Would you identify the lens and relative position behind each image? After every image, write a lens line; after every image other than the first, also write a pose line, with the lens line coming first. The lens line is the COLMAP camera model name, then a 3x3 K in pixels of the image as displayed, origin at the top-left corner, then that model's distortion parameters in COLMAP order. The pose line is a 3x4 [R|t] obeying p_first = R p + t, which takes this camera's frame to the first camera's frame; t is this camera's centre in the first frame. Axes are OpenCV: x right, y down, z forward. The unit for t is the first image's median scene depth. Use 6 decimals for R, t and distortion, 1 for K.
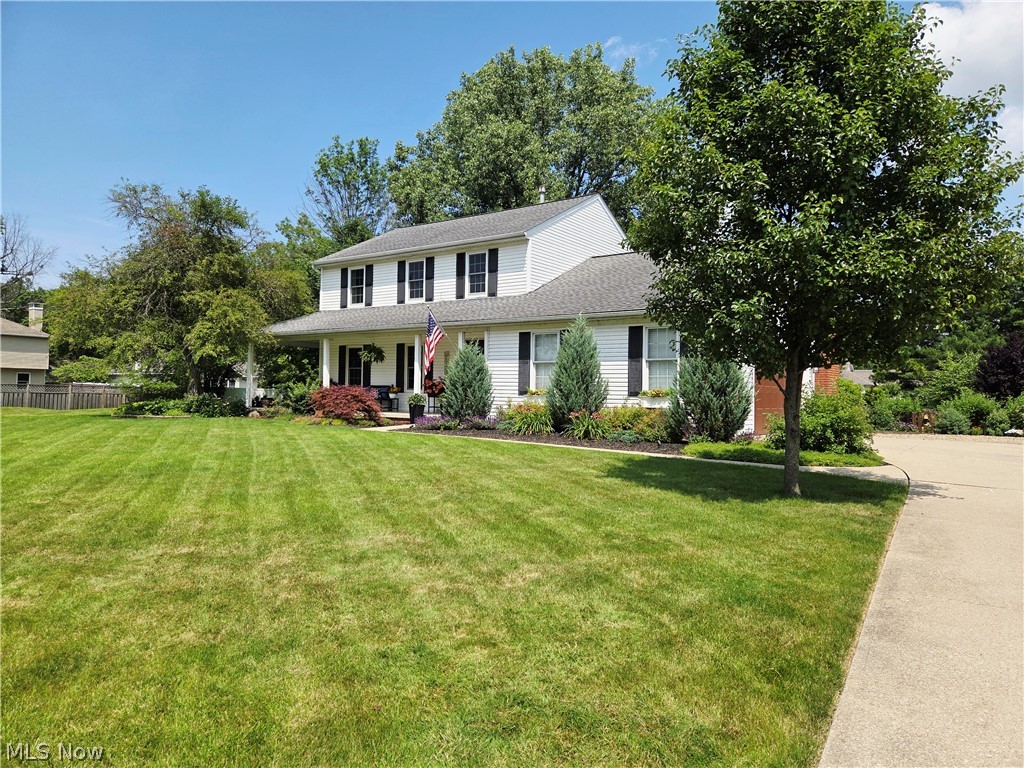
lens RADIAL K [[693.9, 0, 510.2], [0, 693.9, 386.1], [0, 0, 1]] dist [0.009937, 0.000163]
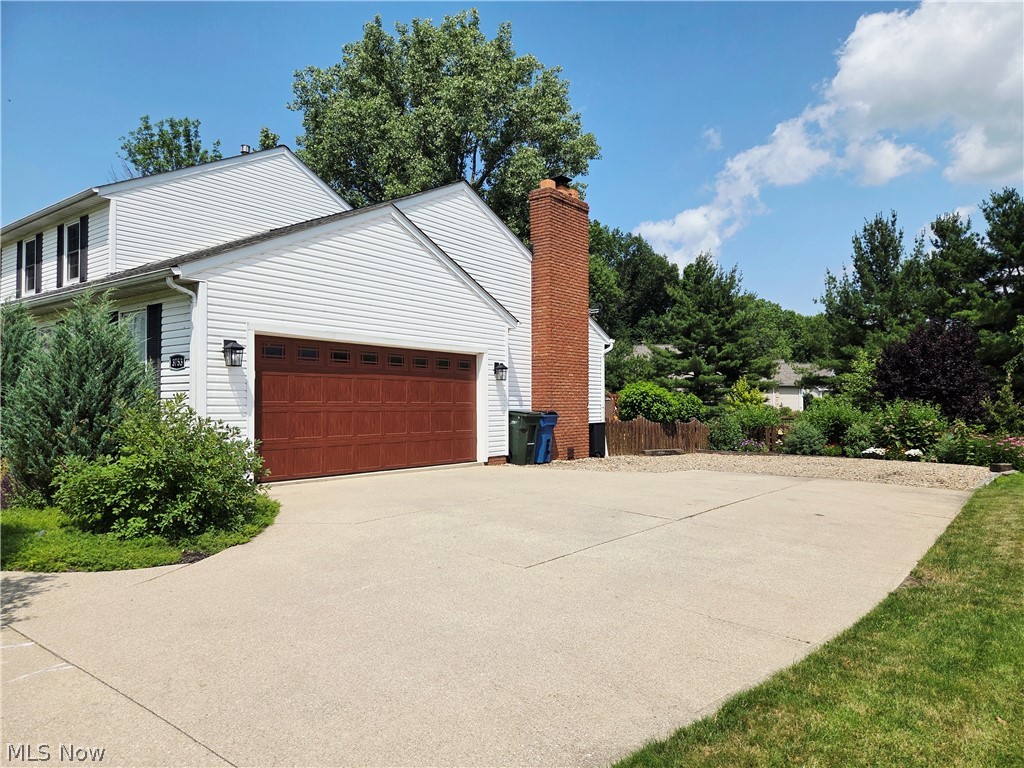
lens RADIAL K [[693.9, 0, 513.4], [0, 693.9, 387.7], [0, 0, 1]] dist [0.009937, 0.000163]
pose [[0.998823, -0.015119, -0.046083, 0.348025], [0.014496, 0.999799, -0.013827, 0.000757], [0.046282, 0.013143, 0.998842, 0.211863]]
